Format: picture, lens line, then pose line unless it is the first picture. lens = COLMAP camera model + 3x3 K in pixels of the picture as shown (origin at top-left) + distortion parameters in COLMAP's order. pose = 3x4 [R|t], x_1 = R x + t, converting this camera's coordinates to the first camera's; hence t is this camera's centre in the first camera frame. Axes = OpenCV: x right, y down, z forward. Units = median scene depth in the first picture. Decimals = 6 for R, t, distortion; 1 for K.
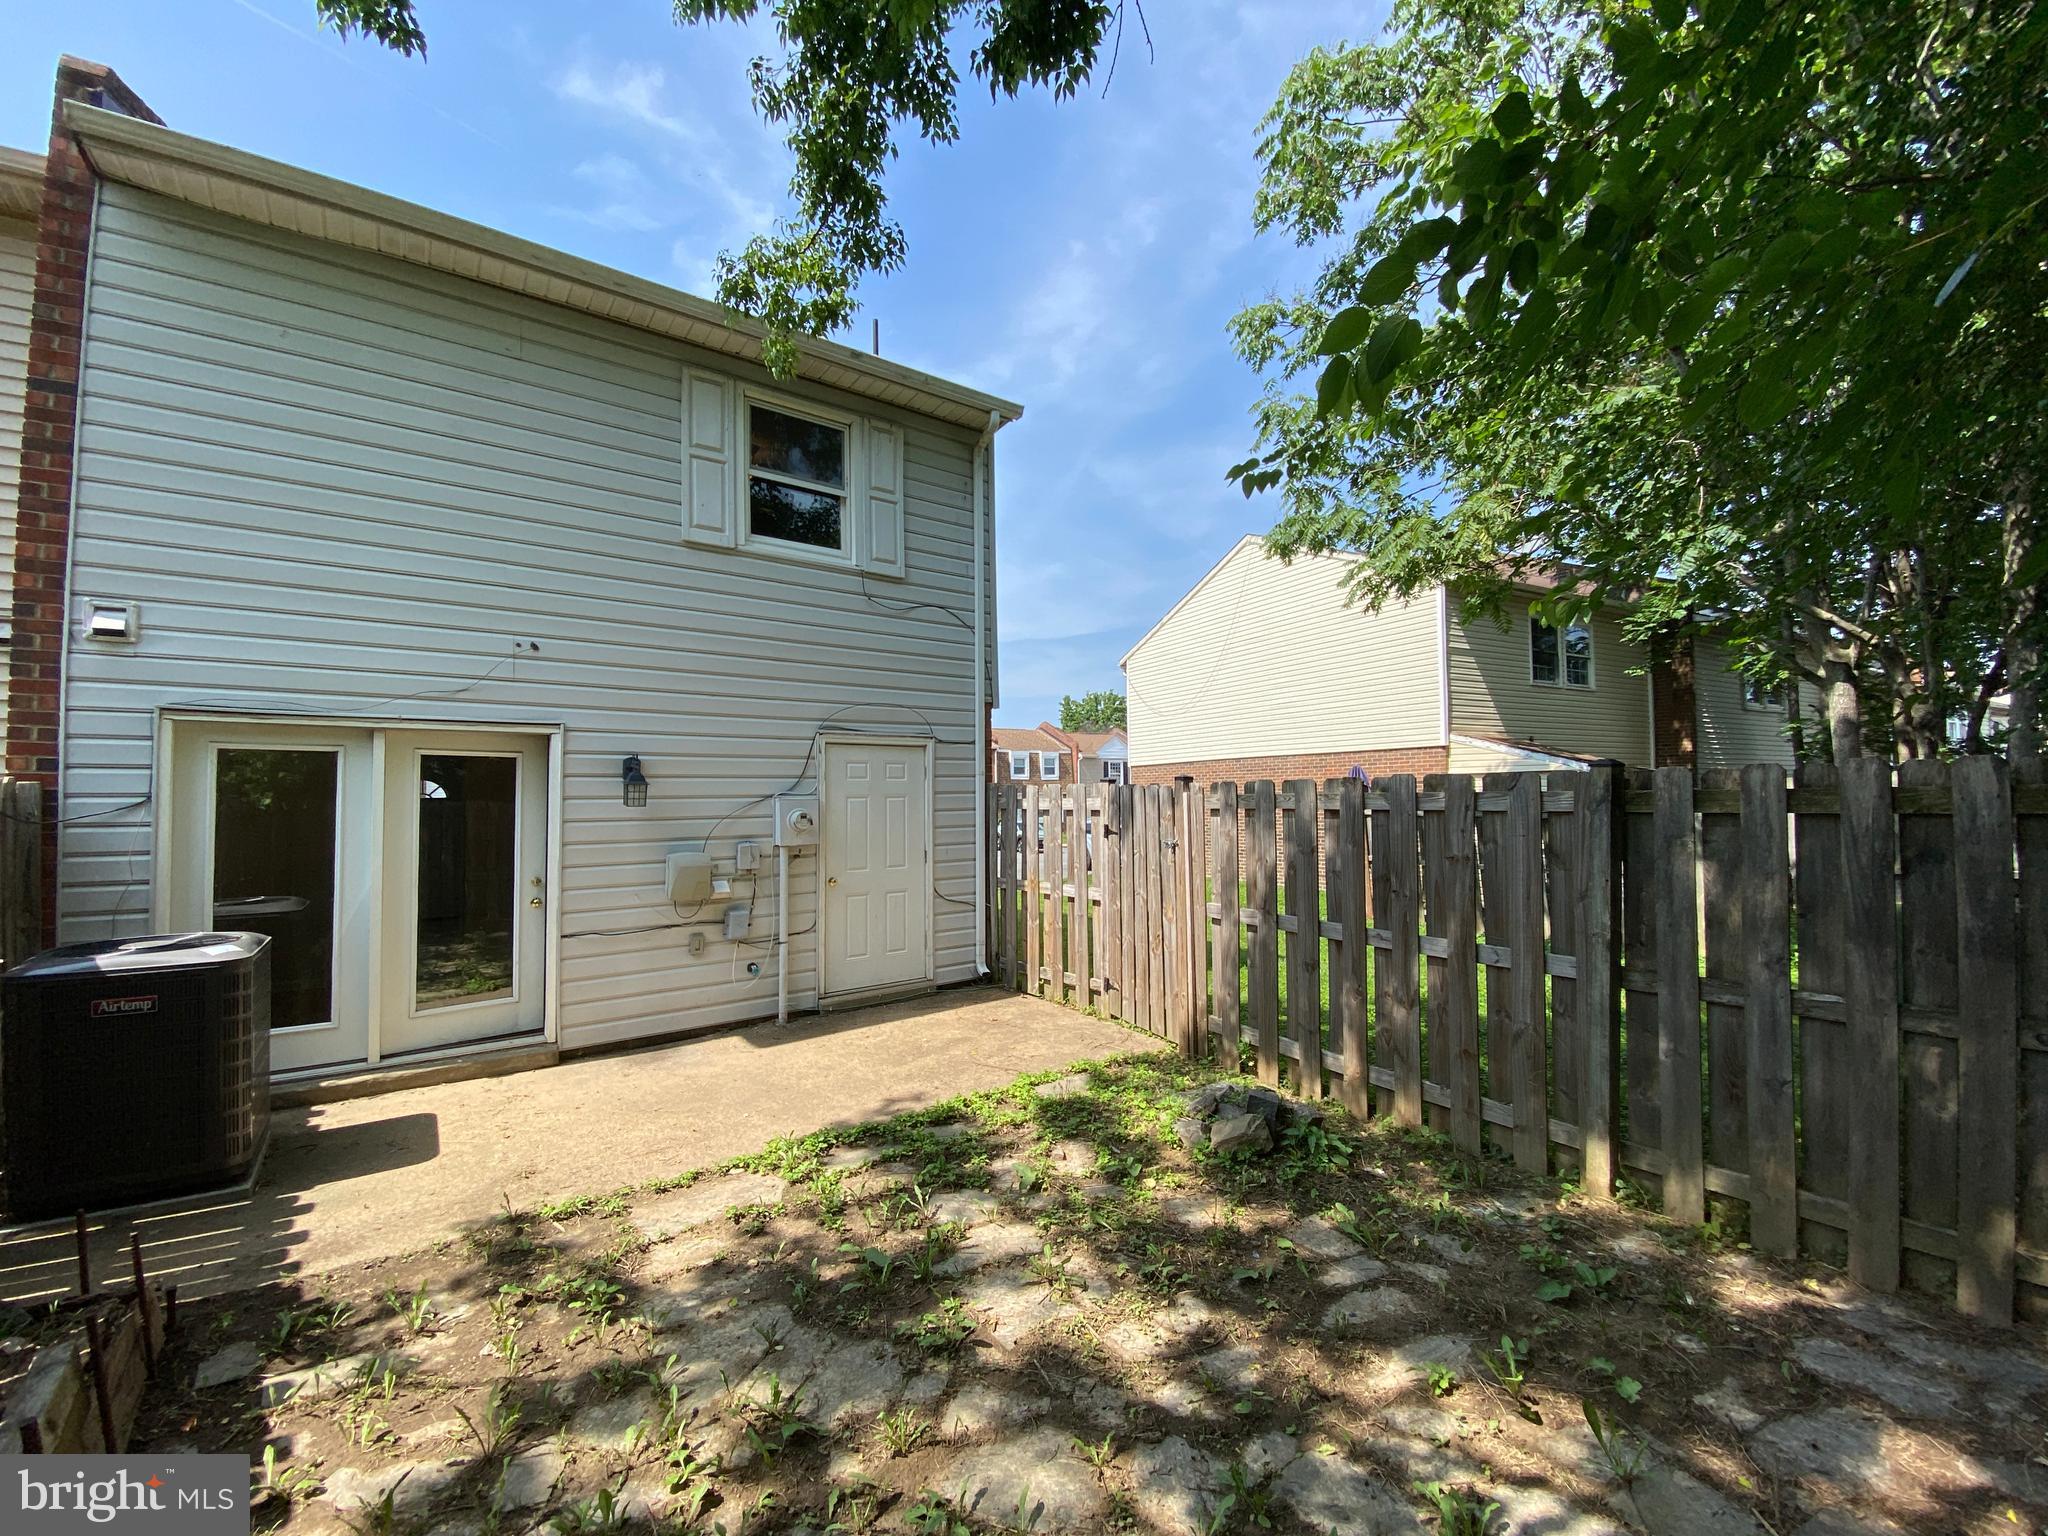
lens RADIAL K [[804.5, 0, 1024.0], [0, 804.5, 768.0], [0, 0, 1]] dist [0.024881, -0.021442]
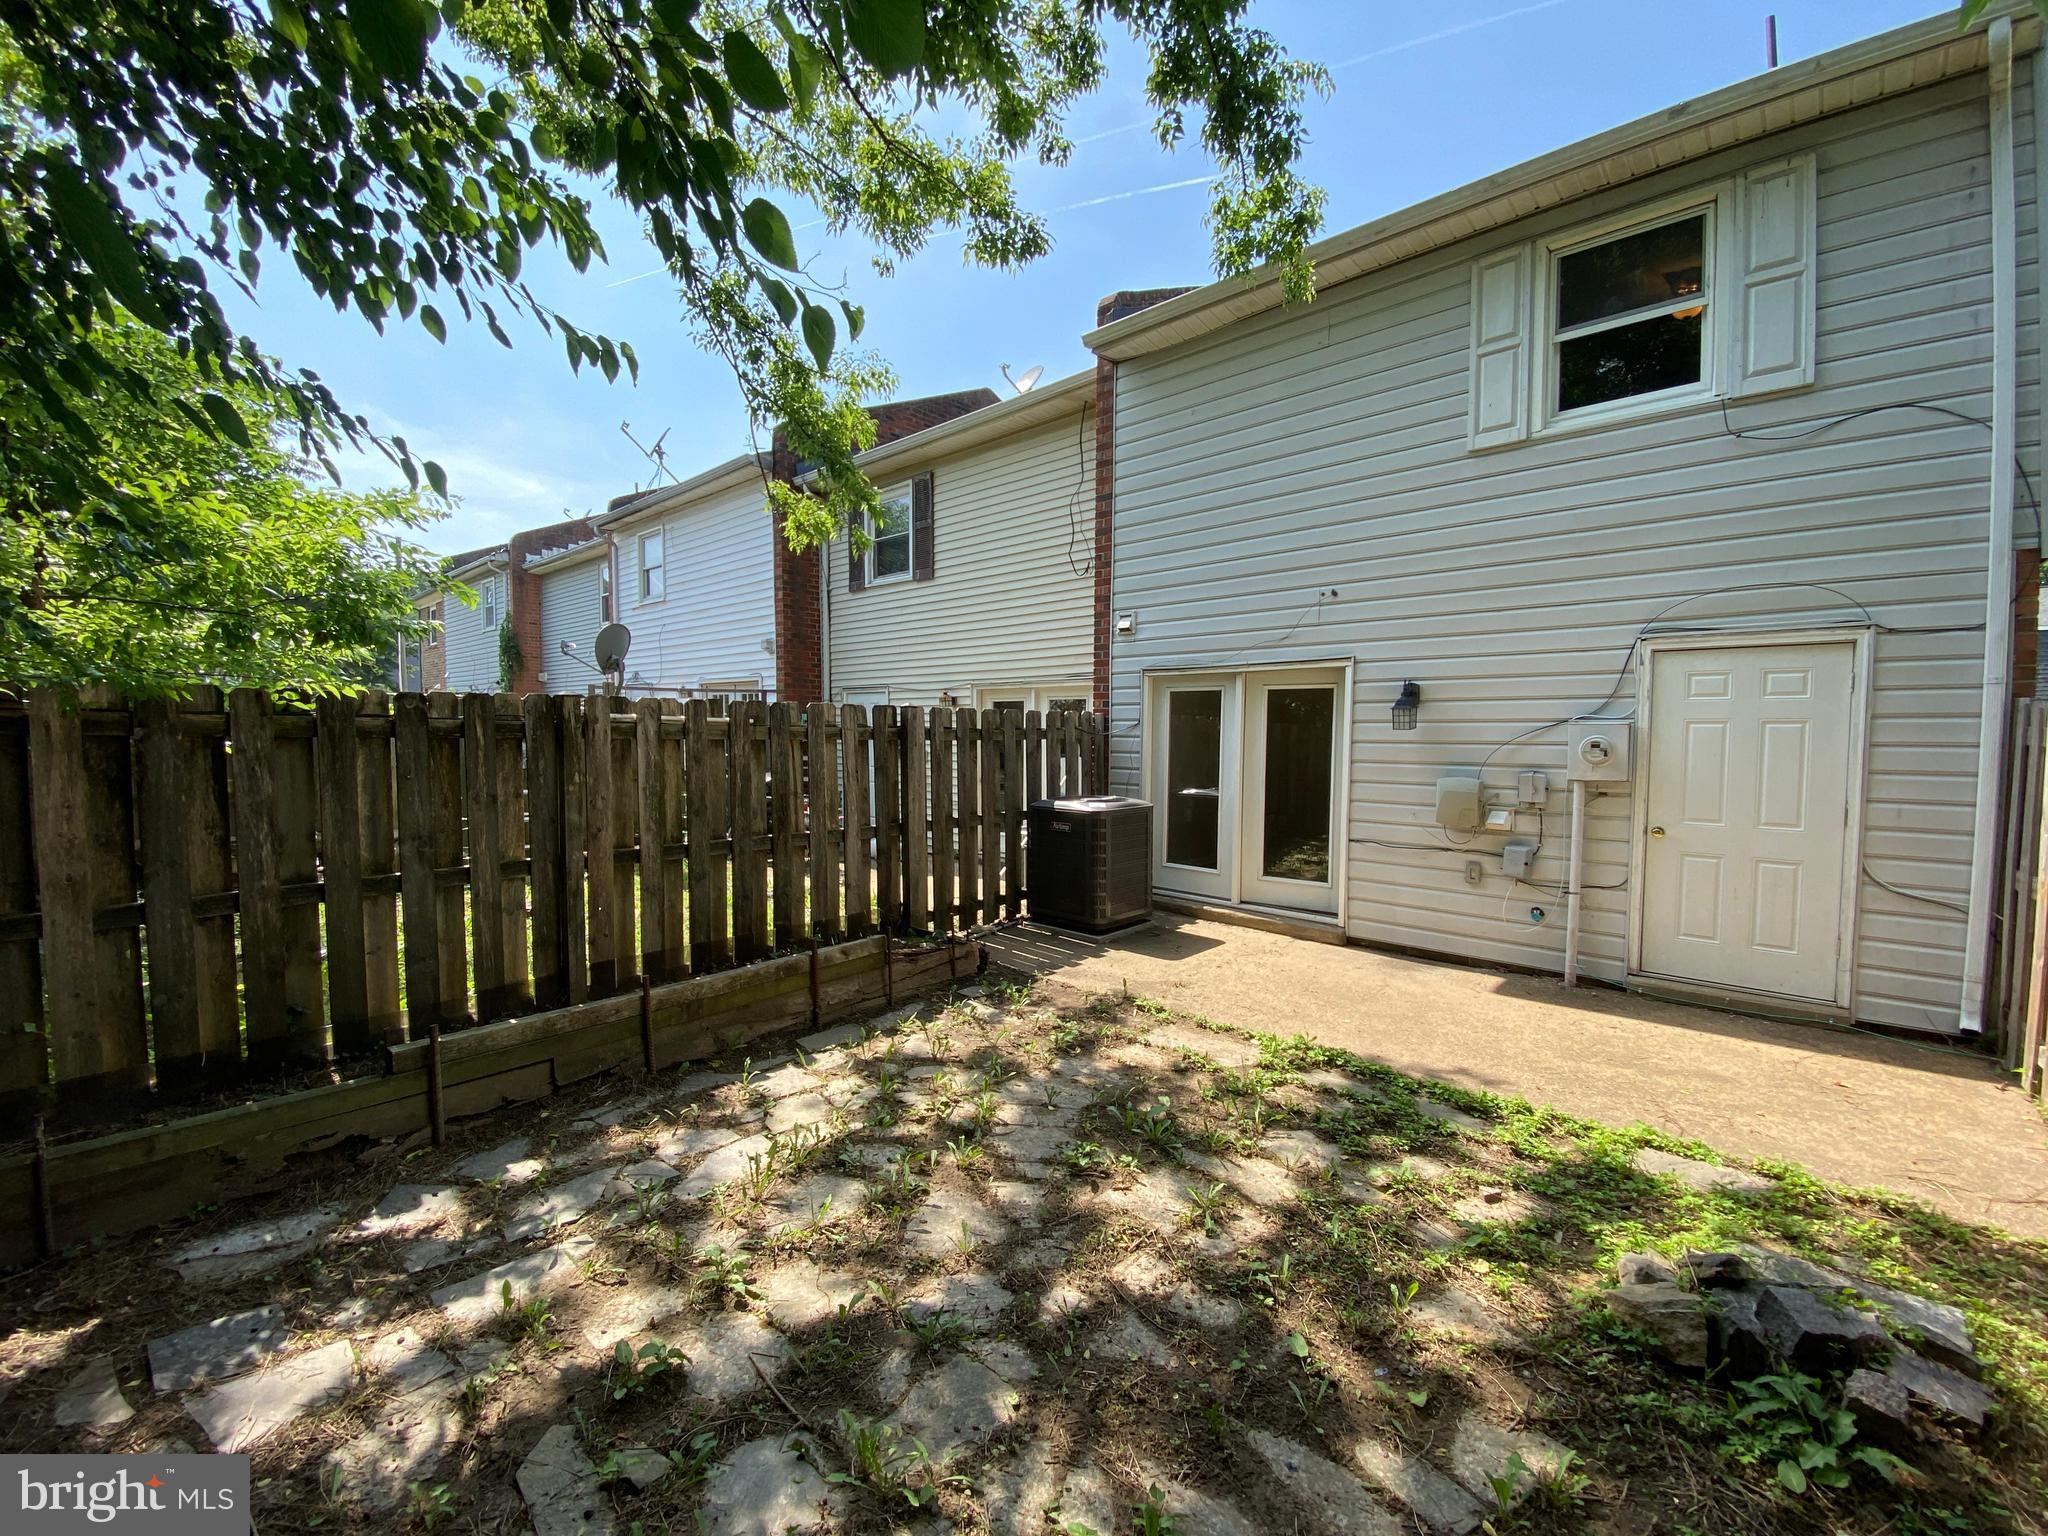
lens RADIAL K [[826.0, 0, 1057.2], [0, 826.0, 763.6], [0, 0, 1]] dist [0.017773, -0.022287]
pose [[0.215898, 0.049661, -0.975152, 0.605905], [0.030125, 0.997892, 0.057489, 0.019653], [0.975951, -0.041789, 0.213947, 0.409513]]
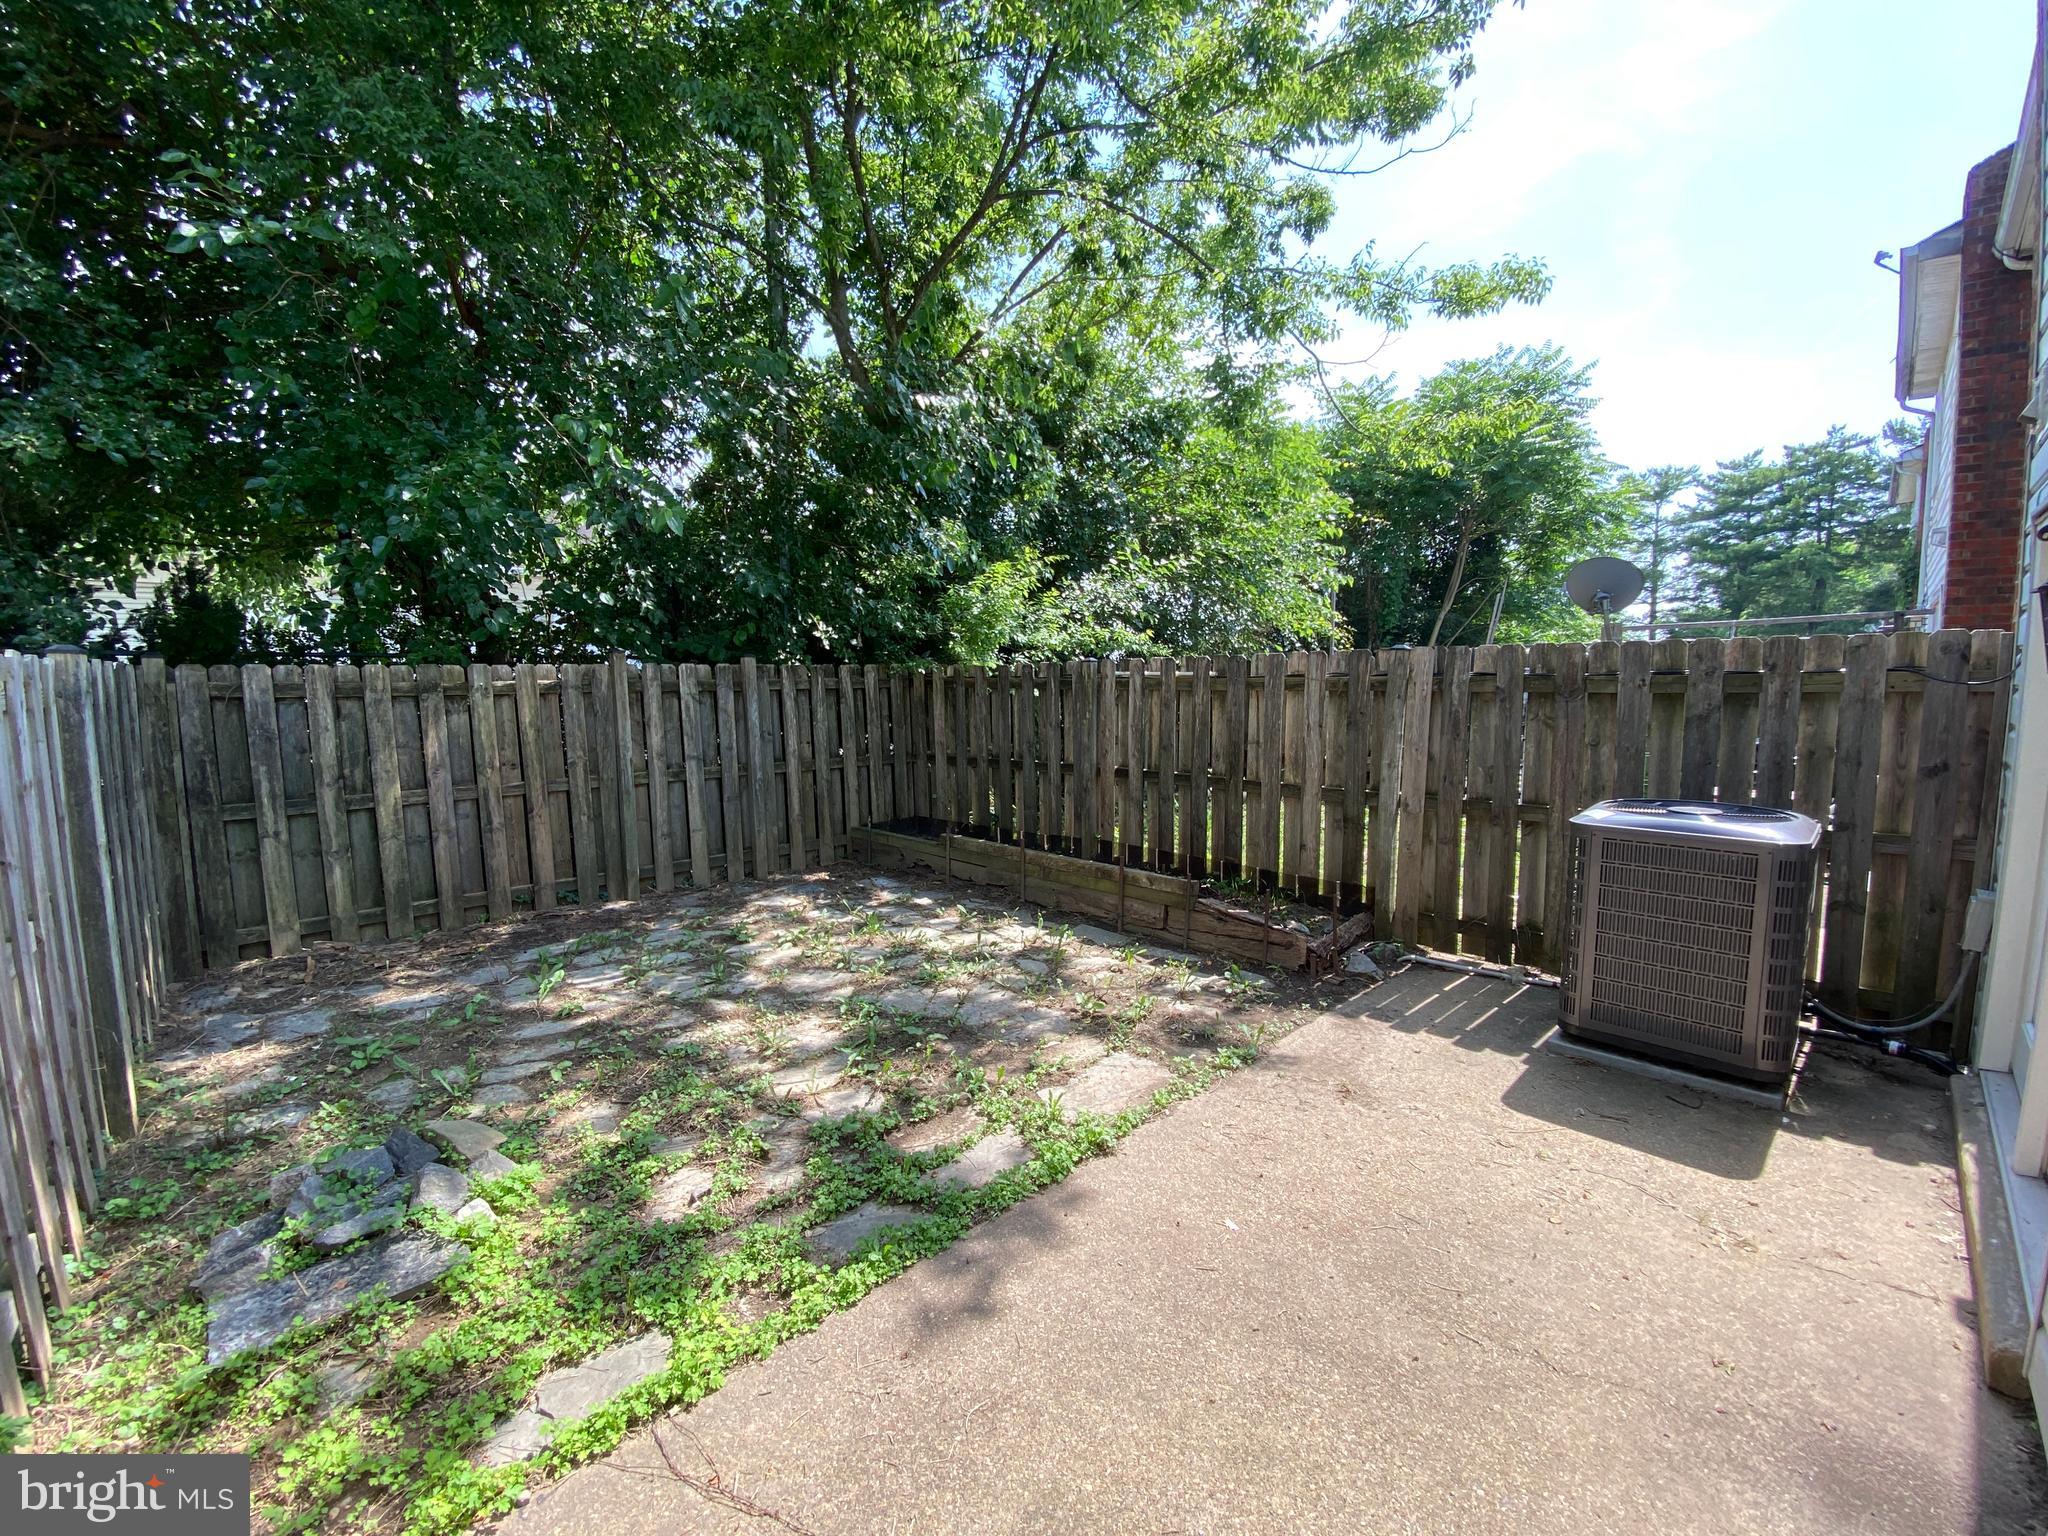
lens RADIAL K [[834.3, 0, 1025.4], [0, 834.3, 774.9], [0, 0, 1]] dist [0.024614, -0.022777]
pose [[-0.989930, 0.034113, -0.137387, -0.127909], [0.023731, 0.996786, 0.076511, 0.064282], [0.139556, 0.072480, -0.987558, 1.513461]]
